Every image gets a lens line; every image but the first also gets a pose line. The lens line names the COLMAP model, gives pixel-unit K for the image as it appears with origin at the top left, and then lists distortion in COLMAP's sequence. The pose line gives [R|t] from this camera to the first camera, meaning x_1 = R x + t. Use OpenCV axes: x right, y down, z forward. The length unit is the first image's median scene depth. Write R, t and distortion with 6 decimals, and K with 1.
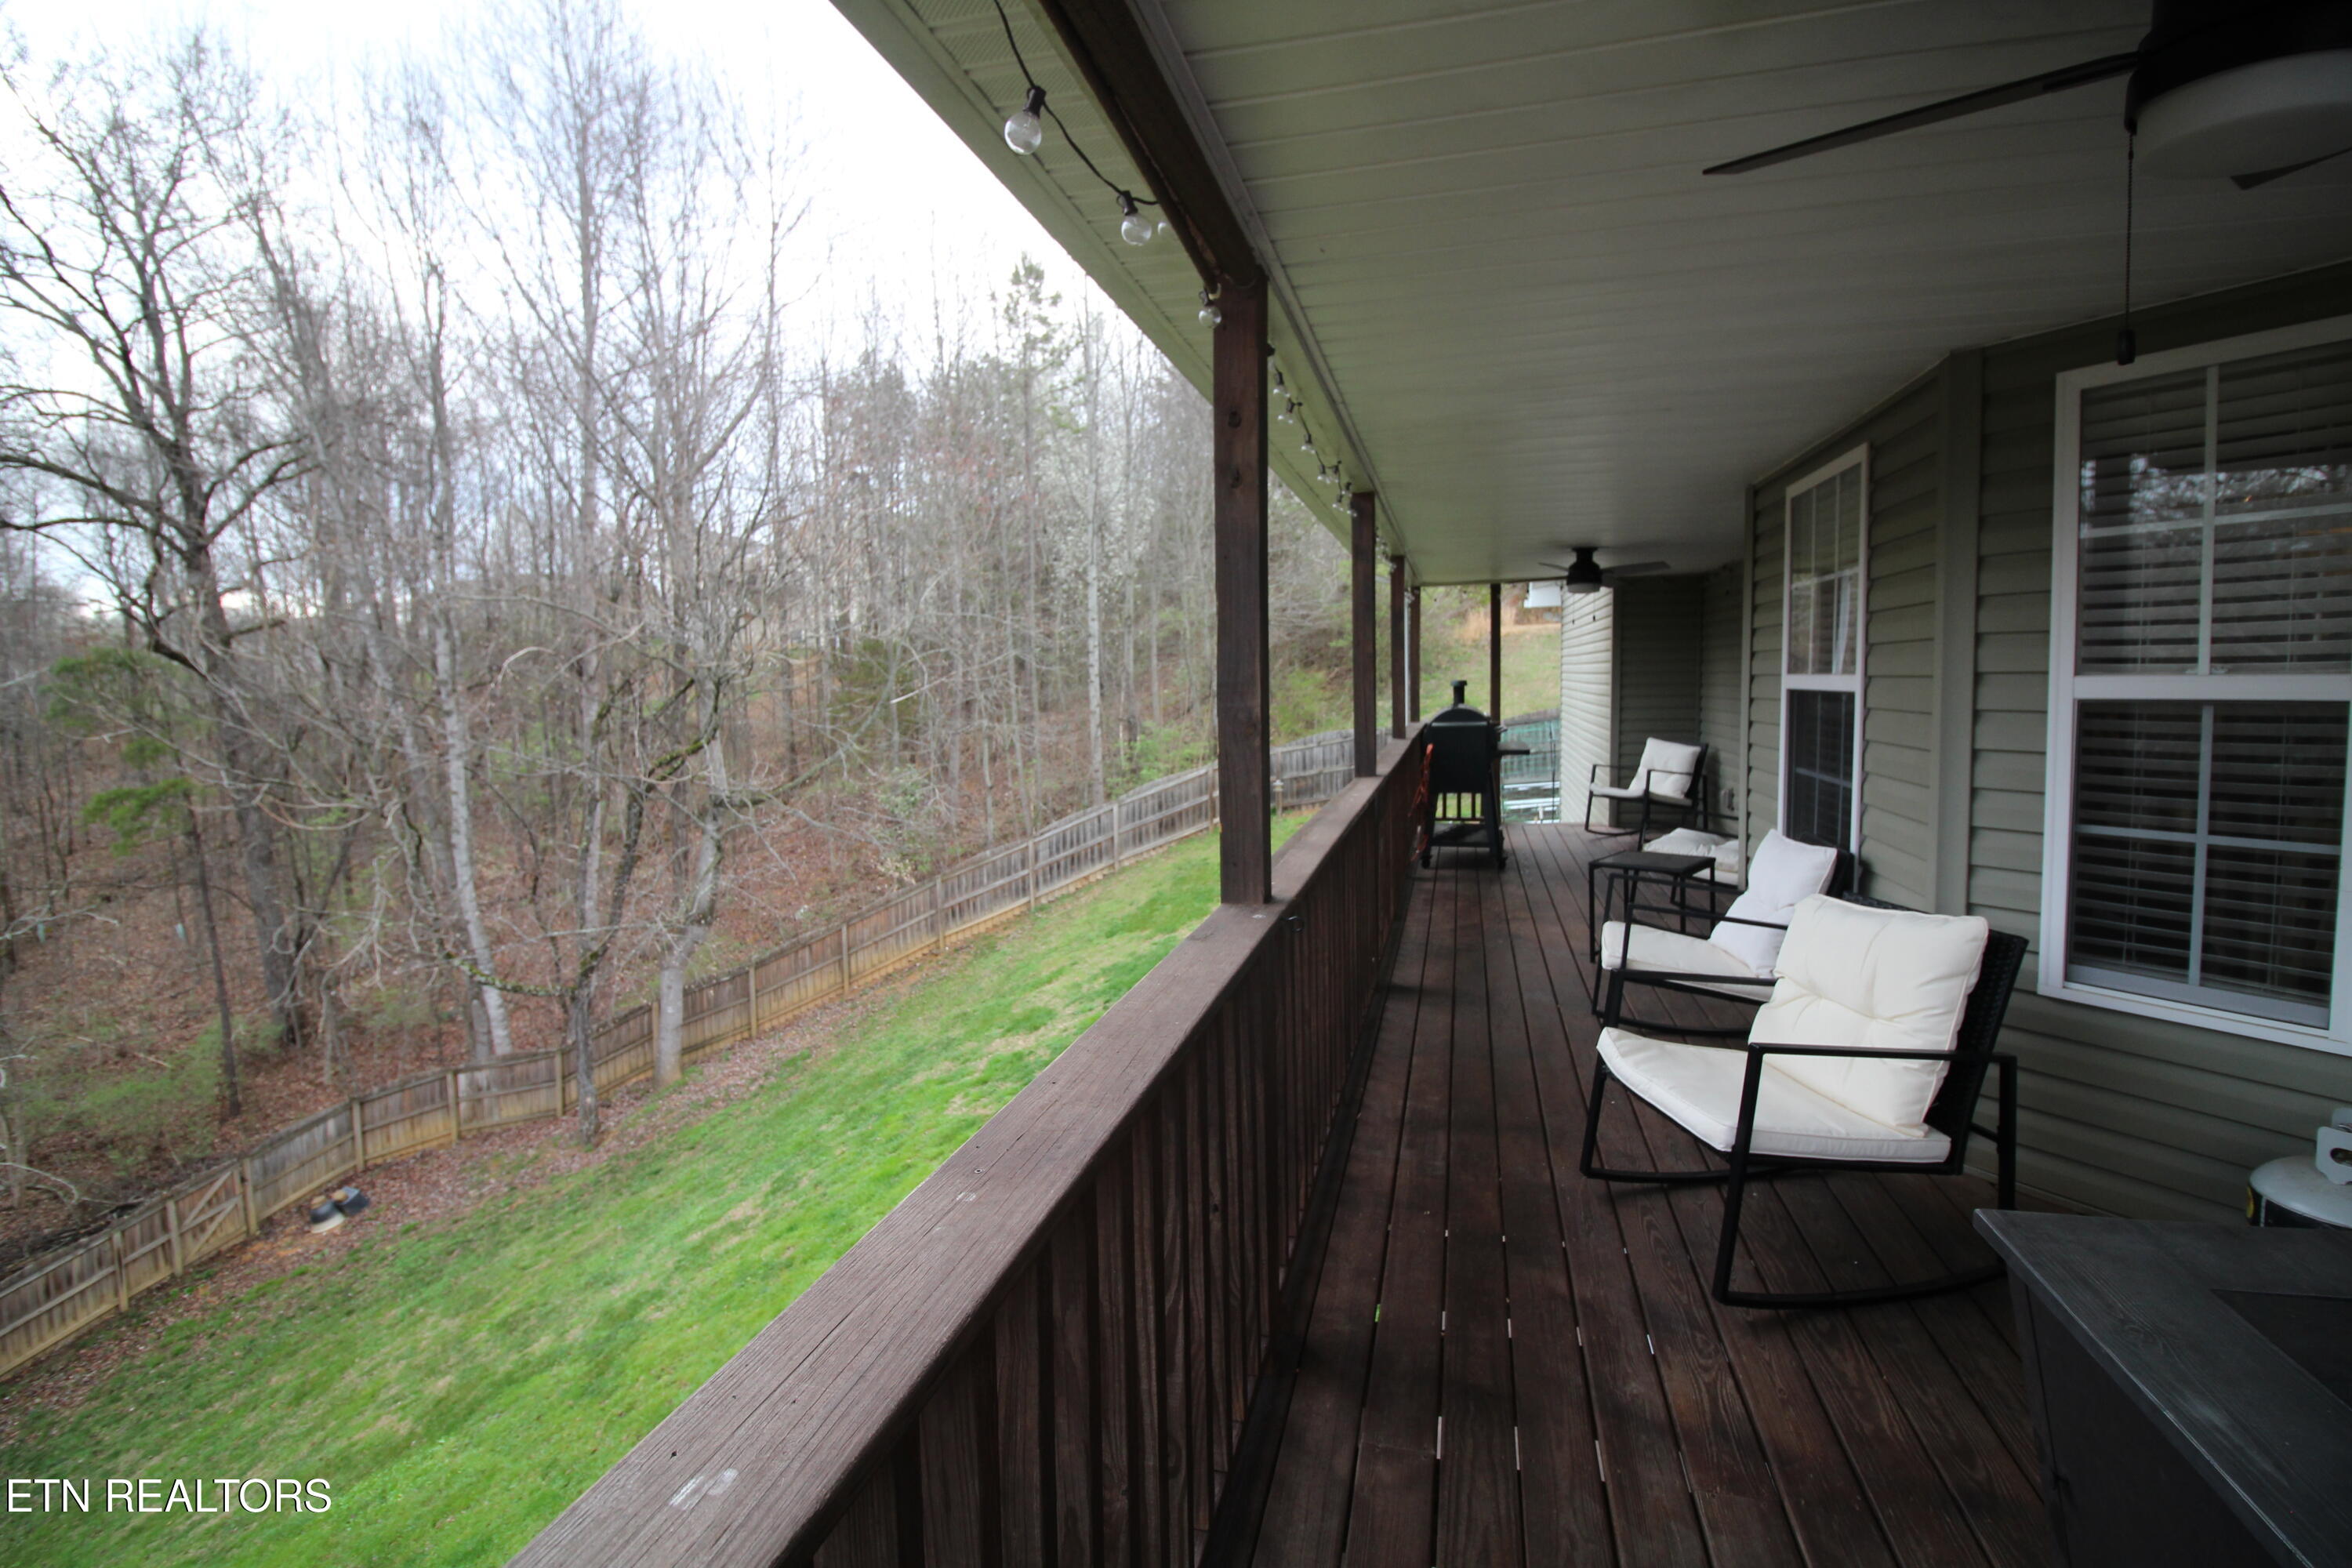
lens RADIAL K [[1087.2, 0, 1178.5], [0, 1087.2, 777.0], [0, 0, 1]] dist [-0.025906, -0.001094]
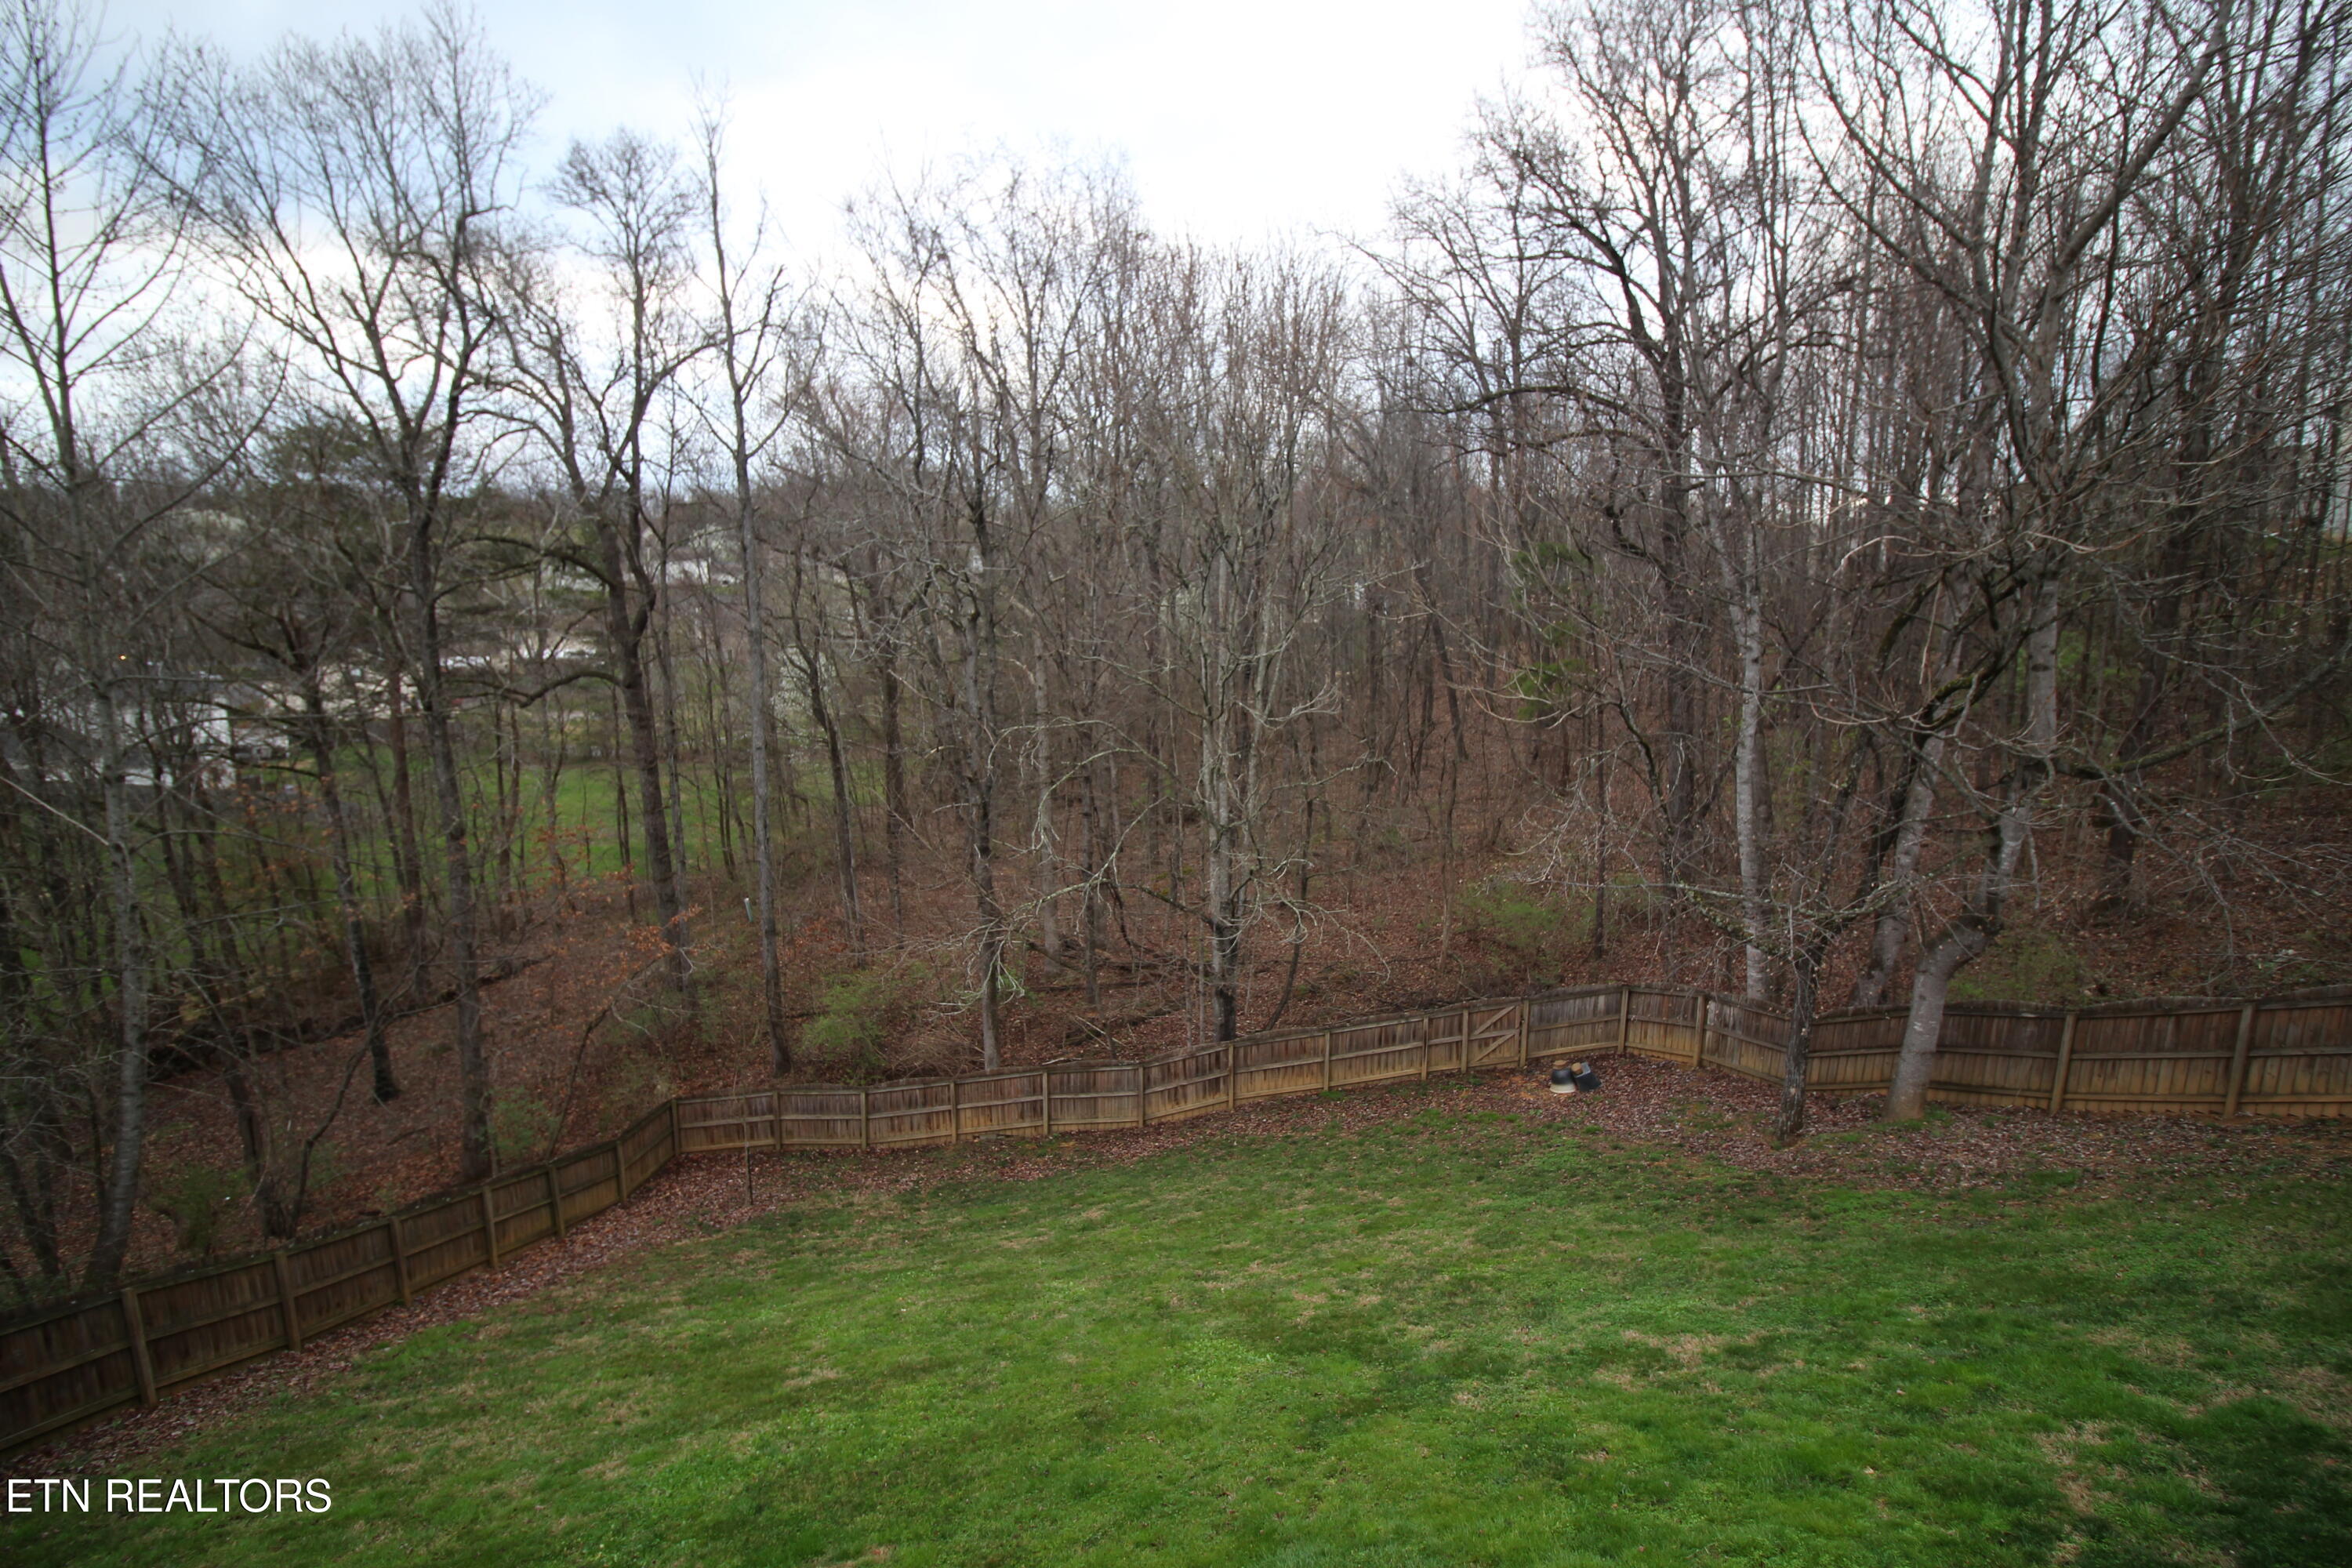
lens RADIAL K [[1087.2, 0, 1174.9], [0, 1087.2, 777.7], [0, 0, 1]] dist [-0.025906, -0.001094]
pose [[0.265606, 0.187472, -0.945678, 0.063161], [-0.096122, 0.981173, 0.167511, -0.028841], [0.959278, 0.046409, 0.278626, 0.312479]]
